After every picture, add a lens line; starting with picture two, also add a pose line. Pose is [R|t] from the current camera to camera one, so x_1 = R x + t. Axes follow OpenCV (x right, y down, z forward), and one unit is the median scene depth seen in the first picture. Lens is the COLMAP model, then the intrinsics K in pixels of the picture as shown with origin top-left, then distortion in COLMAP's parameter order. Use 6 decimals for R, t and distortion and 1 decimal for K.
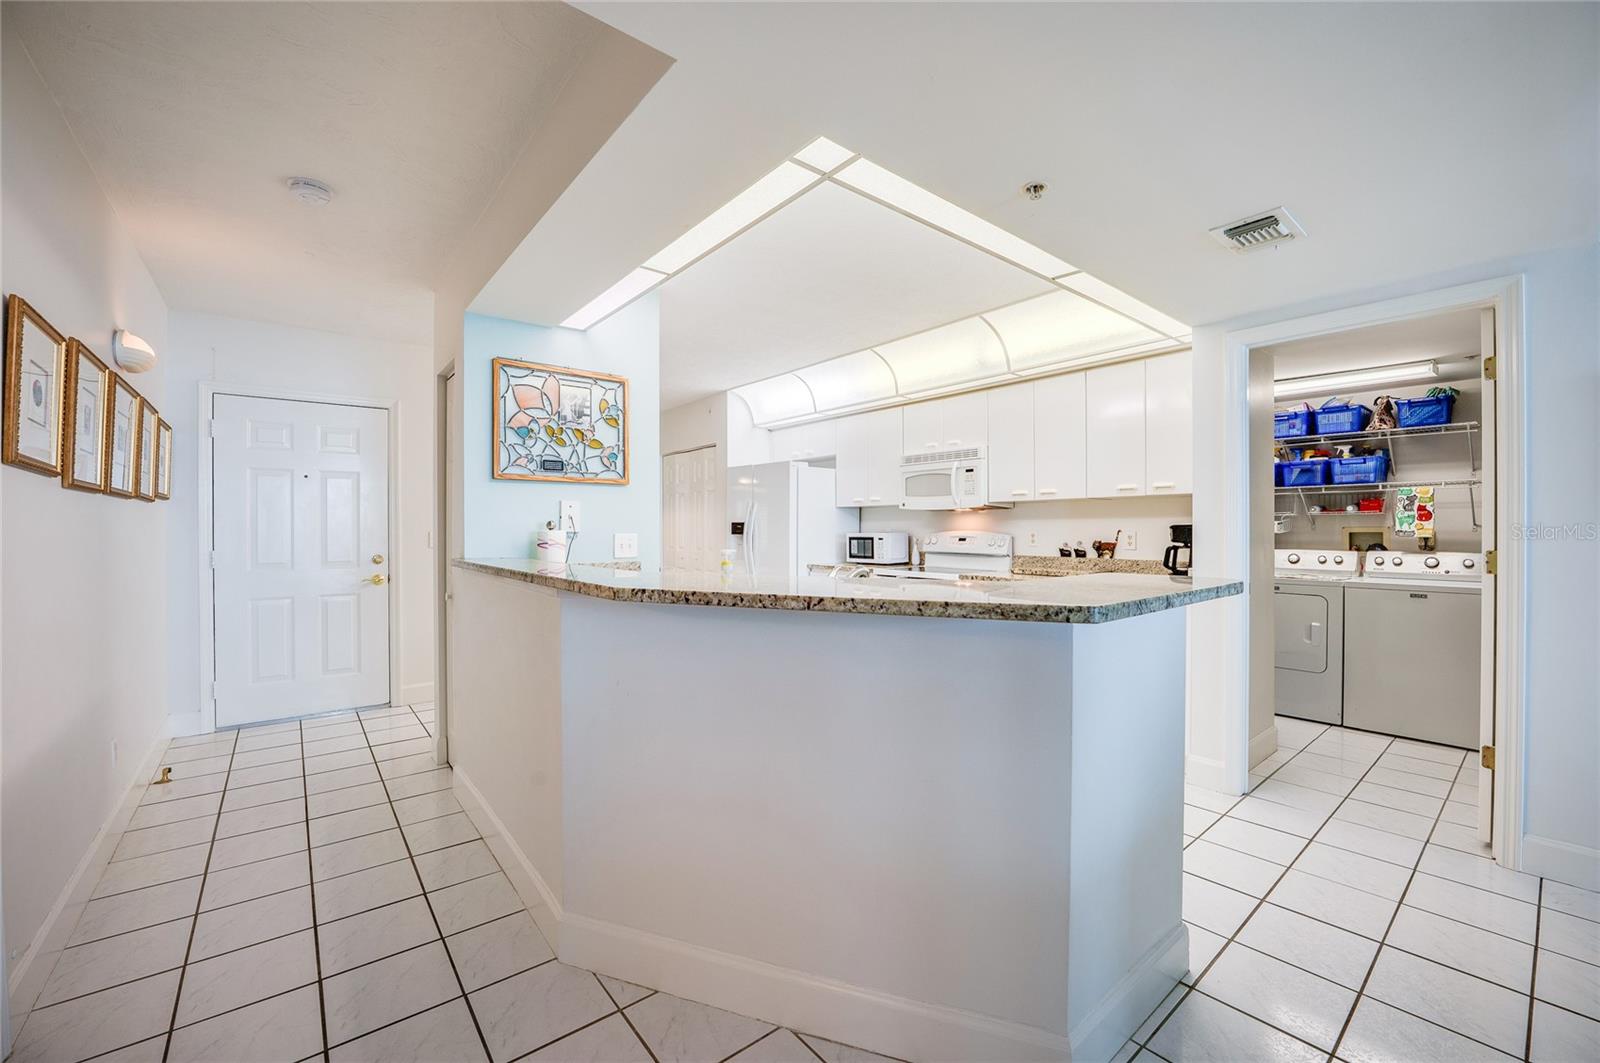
lens RADIAL K [[648.9, 0, 803.1], [0, 648.9, 534.4], [0, 0, 1]] dist [-0.002751, -0.000114]
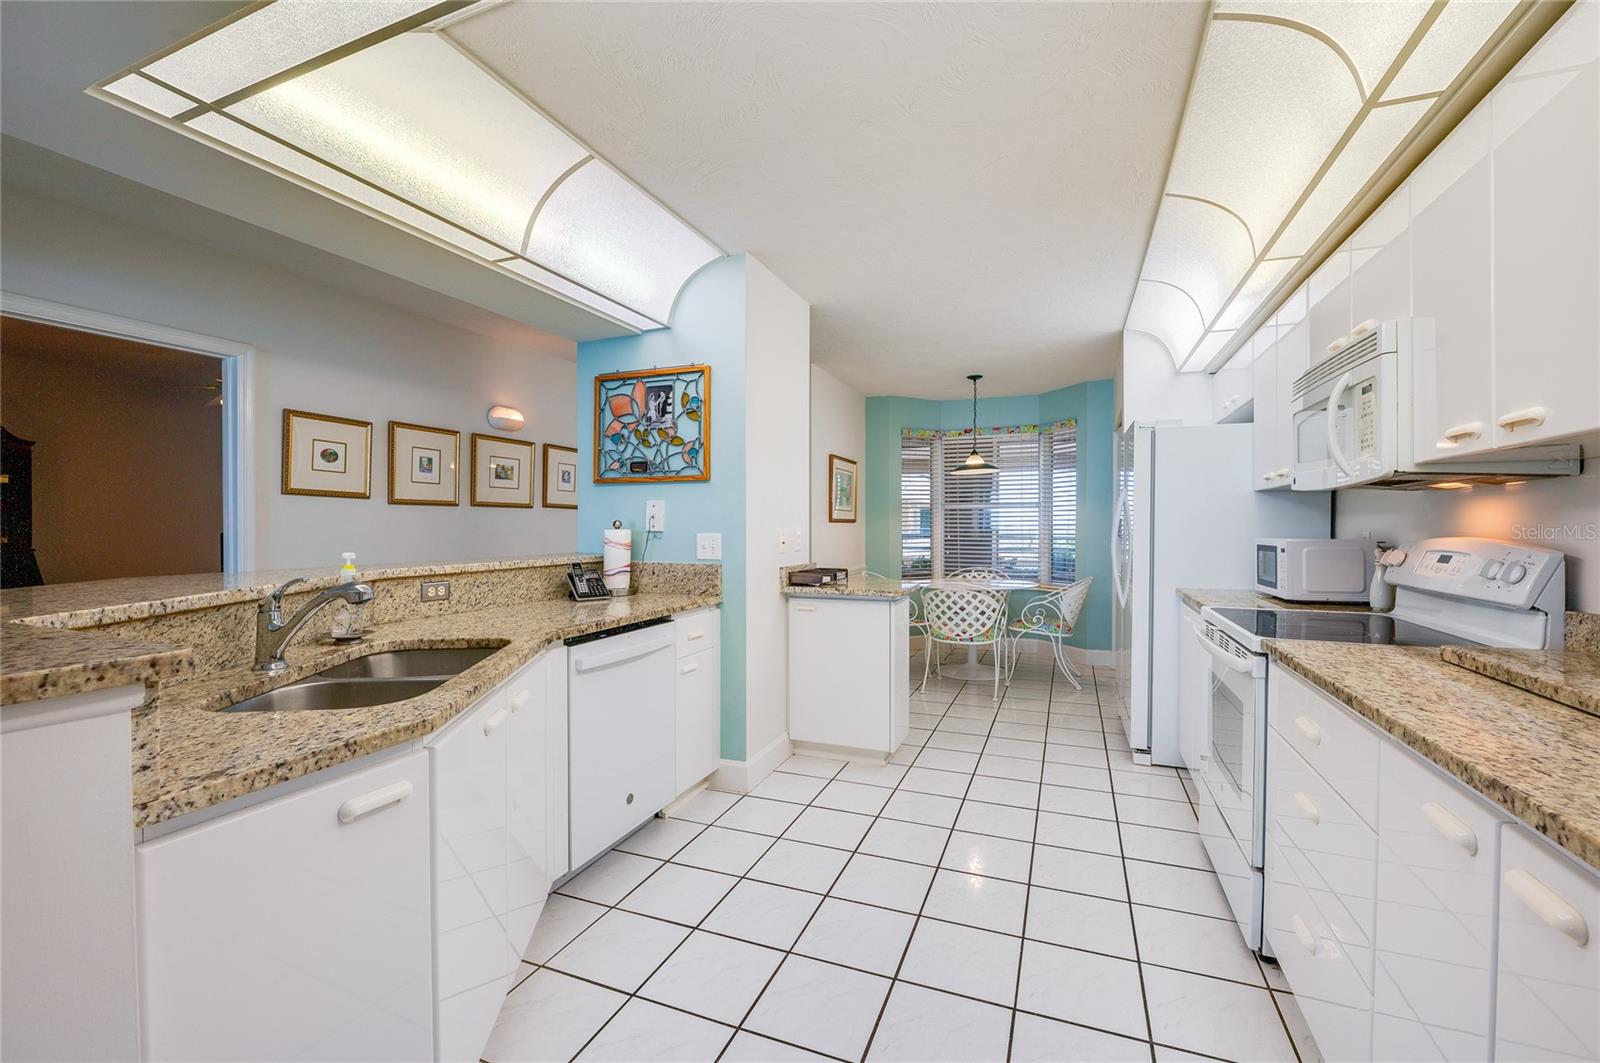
lens RADIAL K [[648.9, 0, 803.1], [0, 648.9, 534.4], [0, 0, 1]] dist [-0.002751, -0.000114]
pose [[0.478692, 0.012784, -0.877890, 0.342275], [-0.011983, 0.999896, 0.008026, -0.004853], [0.877901, 0.006678, 0.478795, 0.381933]]
